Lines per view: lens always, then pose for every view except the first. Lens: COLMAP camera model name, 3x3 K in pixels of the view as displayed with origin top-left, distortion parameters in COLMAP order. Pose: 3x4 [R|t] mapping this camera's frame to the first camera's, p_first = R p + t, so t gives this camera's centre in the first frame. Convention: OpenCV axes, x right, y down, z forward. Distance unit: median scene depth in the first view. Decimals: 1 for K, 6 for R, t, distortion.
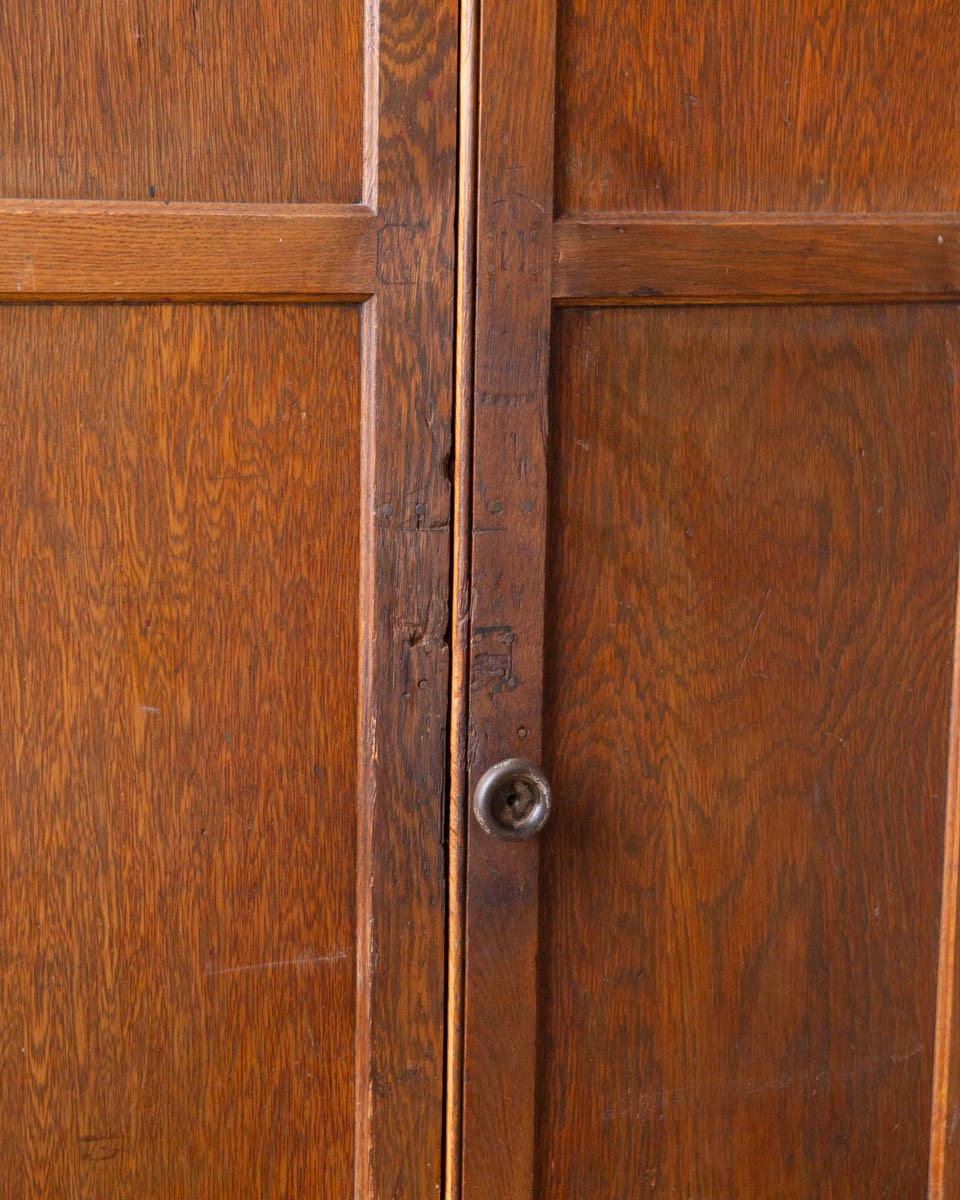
lens RADIAL K [[2175.7, 0, 480.0], [0, 2175.7, 600.0], [0, 0, 1]] dist [0.031111, 0.247123]
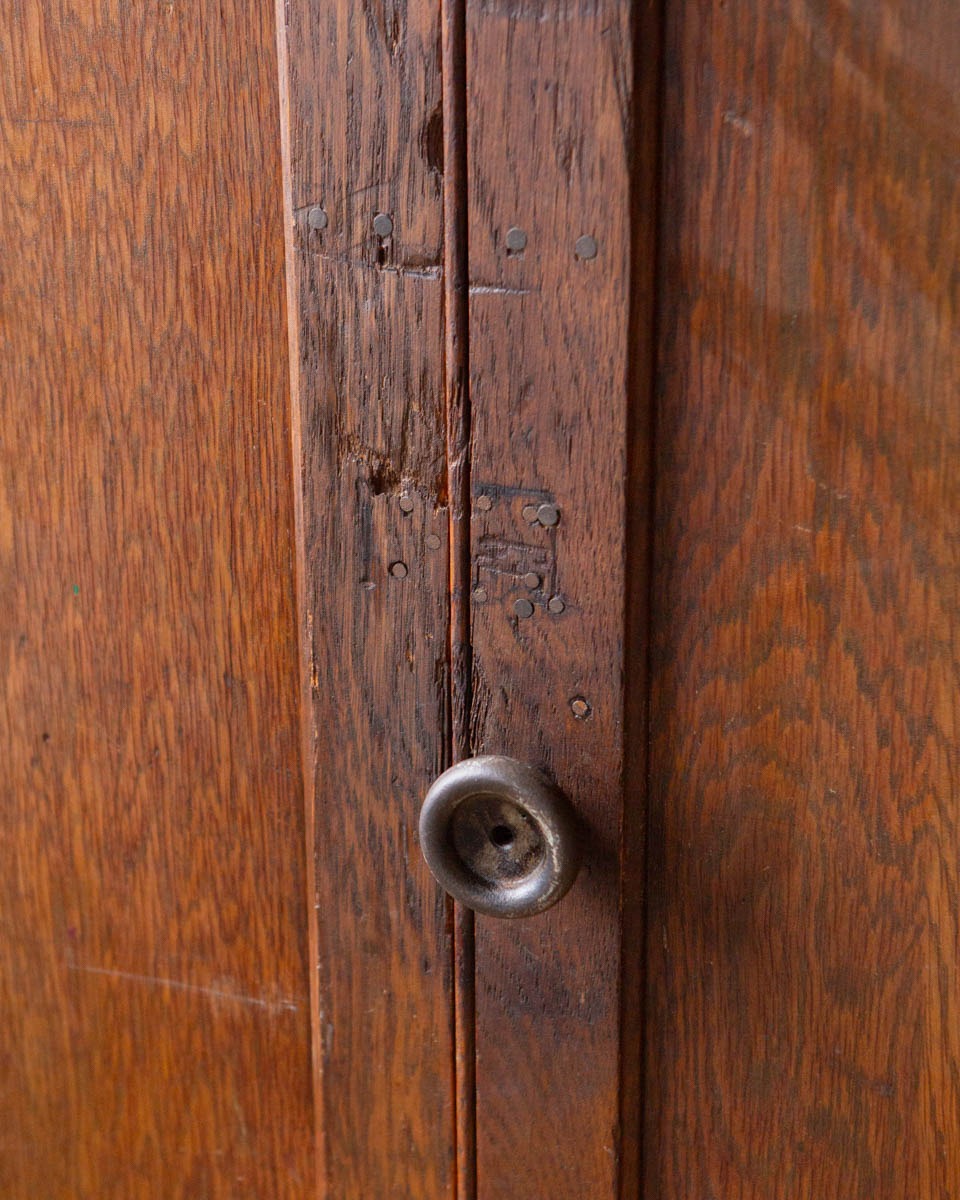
lens RADIAL K [[2341.4, 0, 480.0], [0, 2341.4, 600.0], [0, 0, 1]] dist [0.068980, 0.203665]
pose [[0.723381, 0.227910, -0.651749, 0.355936], [-0.111643, 0.970138, 0.215335, -0.076778], [0.681363, -0.083006, 0.727224, 0.626545]]
